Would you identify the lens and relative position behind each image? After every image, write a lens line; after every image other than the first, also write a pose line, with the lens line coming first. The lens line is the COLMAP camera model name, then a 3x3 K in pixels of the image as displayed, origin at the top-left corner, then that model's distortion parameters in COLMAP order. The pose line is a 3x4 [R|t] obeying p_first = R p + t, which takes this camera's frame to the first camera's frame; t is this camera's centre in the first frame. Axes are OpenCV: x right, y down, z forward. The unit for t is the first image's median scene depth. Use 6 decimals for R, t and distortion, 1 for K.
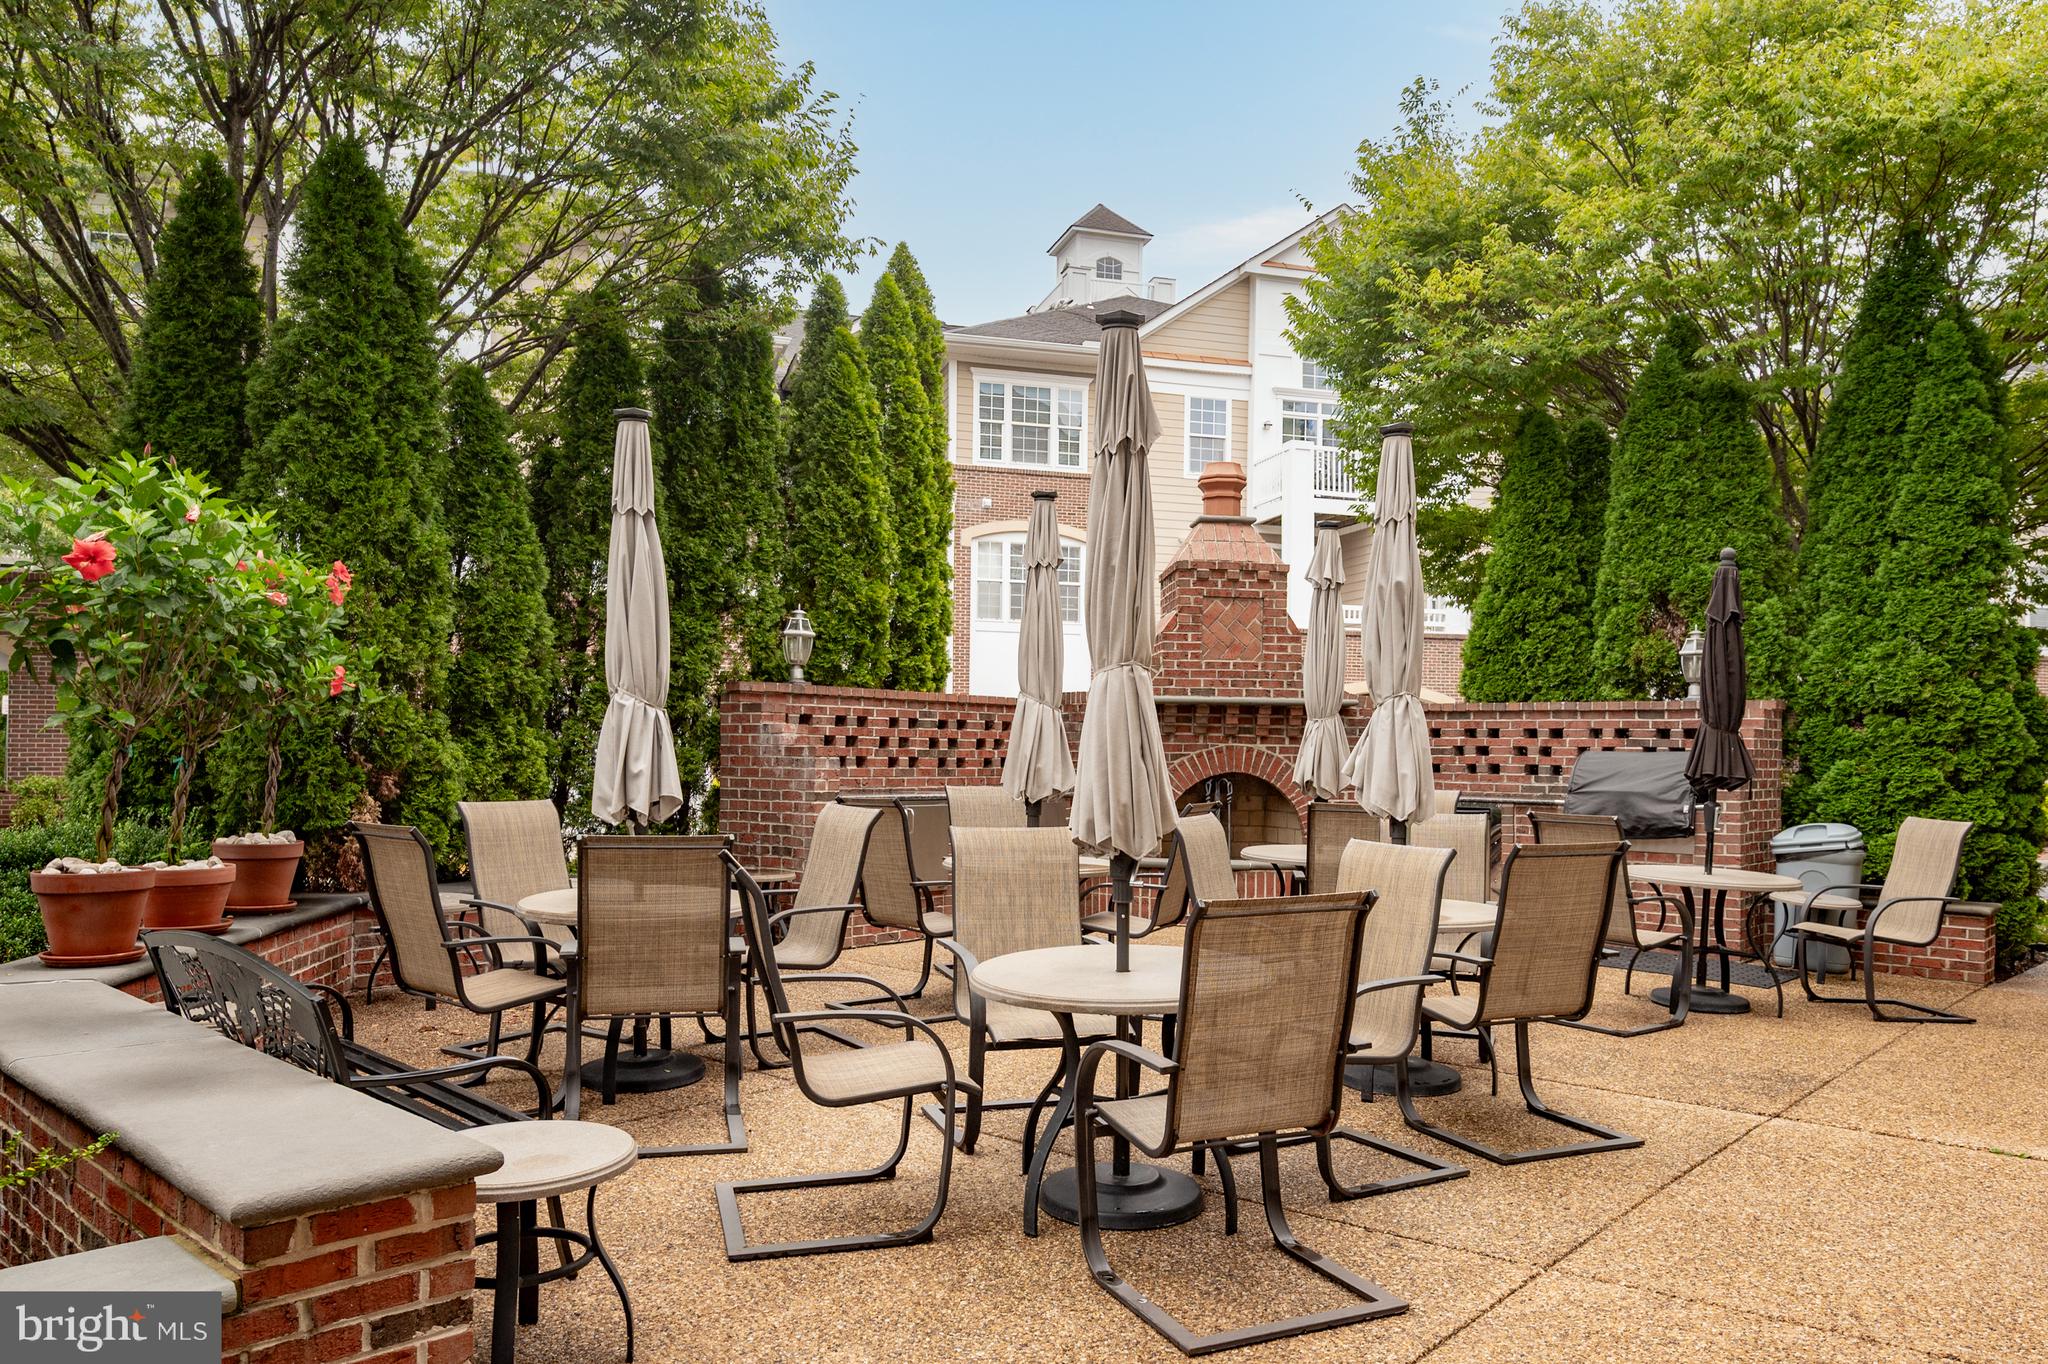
lens RADIAL K [[1749.0, 0, 1024.0], [0, 1749.0, 682.0], [0, 0, 1]] dist [-0.055493, -0.000187]
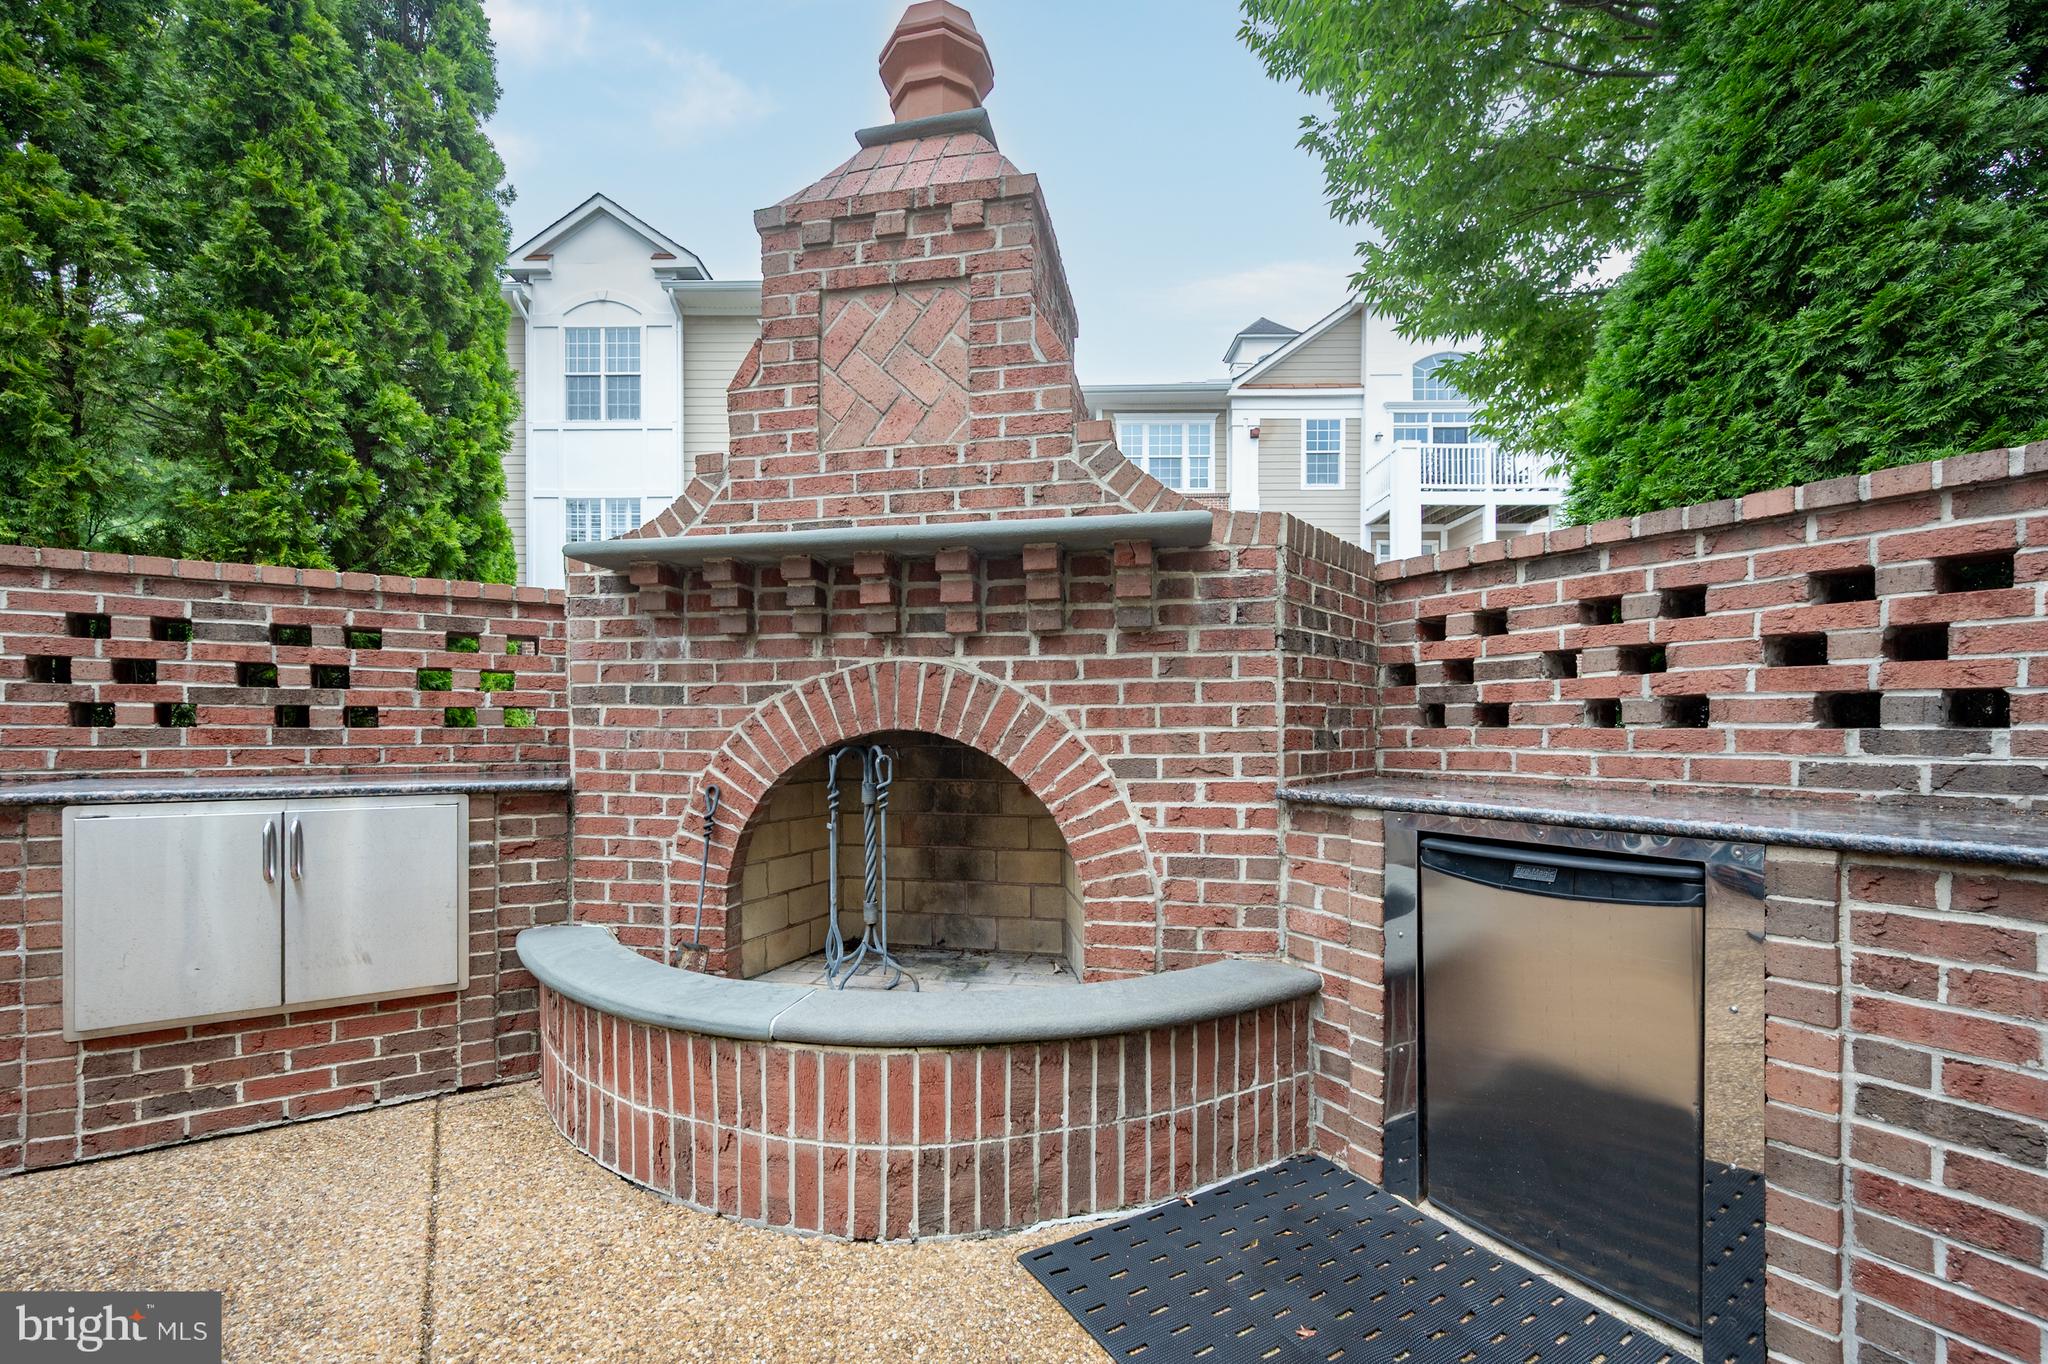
lens RADIAL K [[869.5, 0, 1022.7], [0, 869.5, 729.6], [0, 0, 1]] dist [-0.001007, -0.000145]
pose [[0.948186, -0.013811, -0.317414, 0.206443], [0.024219, 0.999290, 0.028867, 0.046117], [0.316790, -0.035059, 0.947847, 0.817049]]
